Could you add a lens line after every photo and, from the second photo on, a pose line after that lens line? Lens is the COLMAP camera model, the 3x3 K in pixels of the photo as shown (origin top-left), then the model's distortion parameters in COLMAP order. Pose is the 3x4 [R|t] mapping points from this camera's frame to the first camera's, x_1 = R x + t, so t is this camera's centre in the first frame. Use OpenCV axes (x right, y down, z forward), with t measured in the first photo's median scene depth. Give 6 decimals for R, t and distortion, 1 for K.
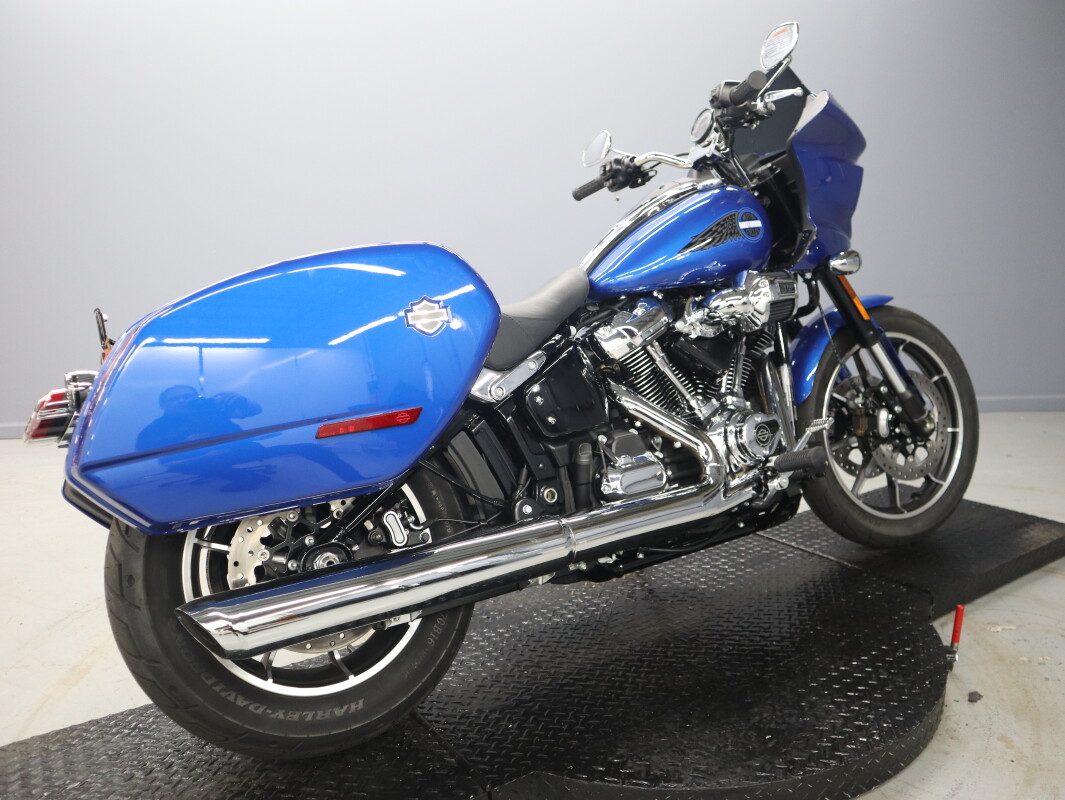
lens RADIAL K [[782.0, 0, 532.5], [0, 782.0, 400.0], [0, 0, 1]] dist [-0.058754, 0.036656]
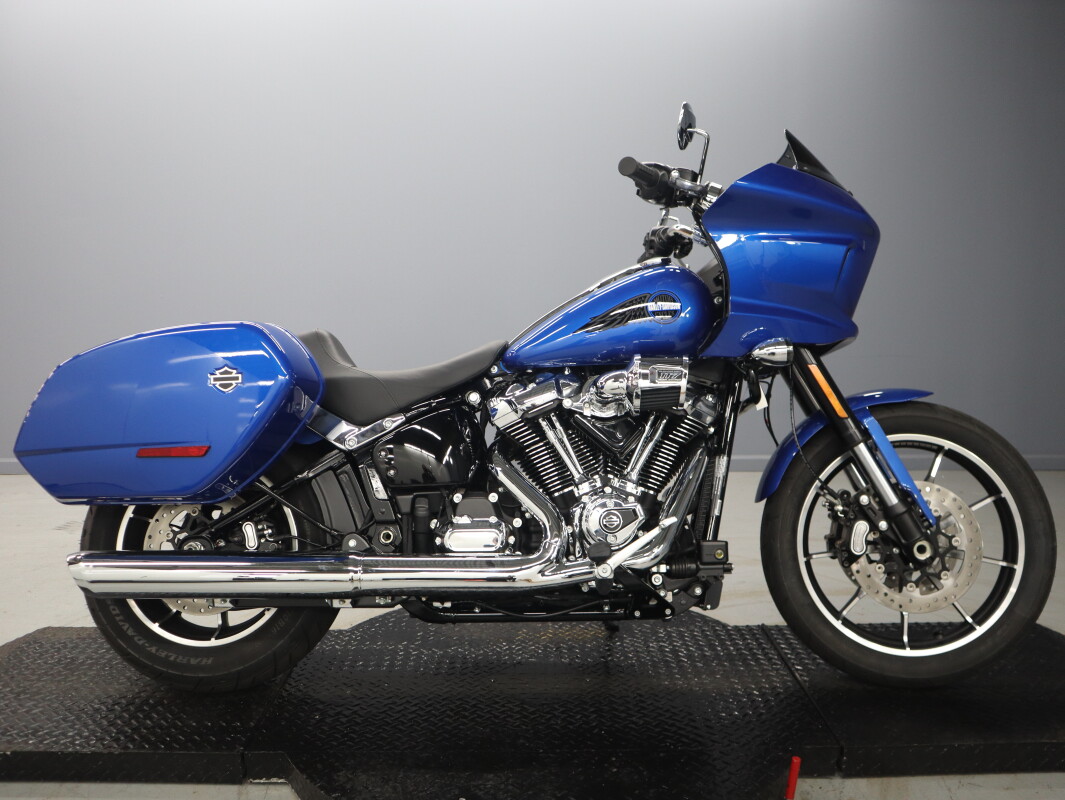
lens RADIAL K [[782.0, 0, 532.5], [0, 782.0, 400.0], [0, 0, 1]] dist [-0.058754, 0.036656]
pose [[0.862994, 0.121064, -0.490494, 0.718273], [-0.127758, 0.991604, 0.019966, -0.123039], [0.488793, 0.045434, 0.871216, 0.087132]]
